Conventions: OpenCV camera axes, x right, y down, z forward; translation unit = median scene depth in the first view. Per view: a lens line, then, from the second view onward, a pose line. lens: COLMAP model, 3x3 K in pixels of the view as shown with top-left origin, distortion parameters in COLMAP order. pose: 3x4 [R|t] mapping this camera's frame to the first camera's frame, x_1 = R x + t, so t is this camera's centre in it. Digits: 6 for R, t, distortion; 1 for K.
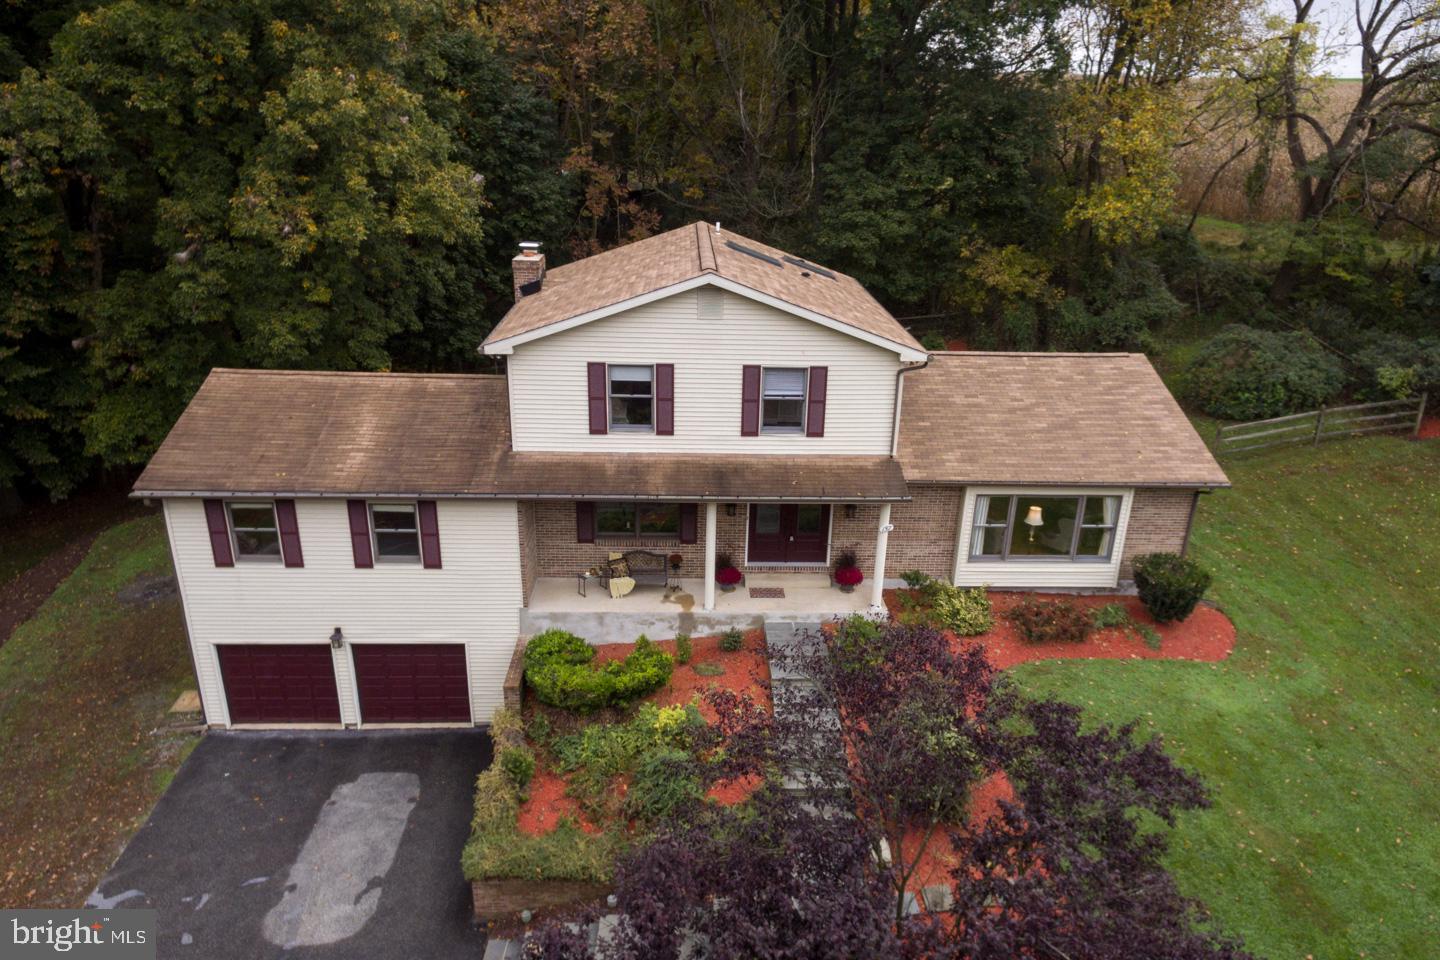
lens RADIAL K [[947.7, 0, 729.4], [0, 947.7, 500.1], [0, 0, 1]] dist [0.049982, -0.067375]
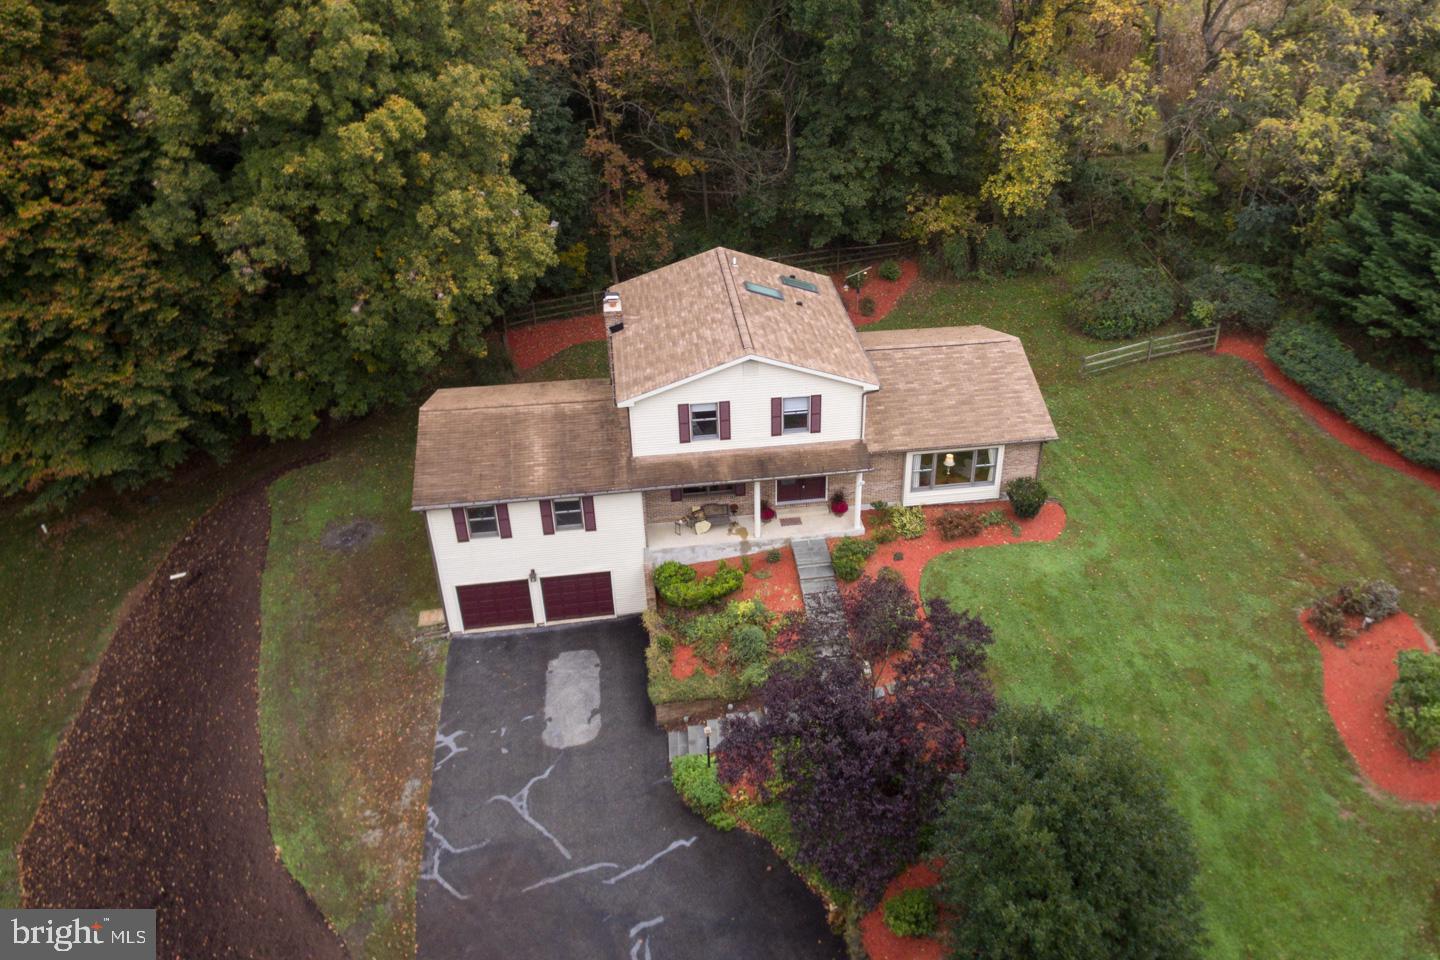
lens RADIAL K [[1081.5, 0, 834.0], [0, 1081.5, 446.4], [0, 0, 1]] dist [0.042251, -0.062226]
pose [[0.988963, -0.077374, 0.126355, -0.114021], [0.055004, 0.983596, 0.171797, -0.351244], [-0.137575, -0.162950, 0.976996, -0.822486]]
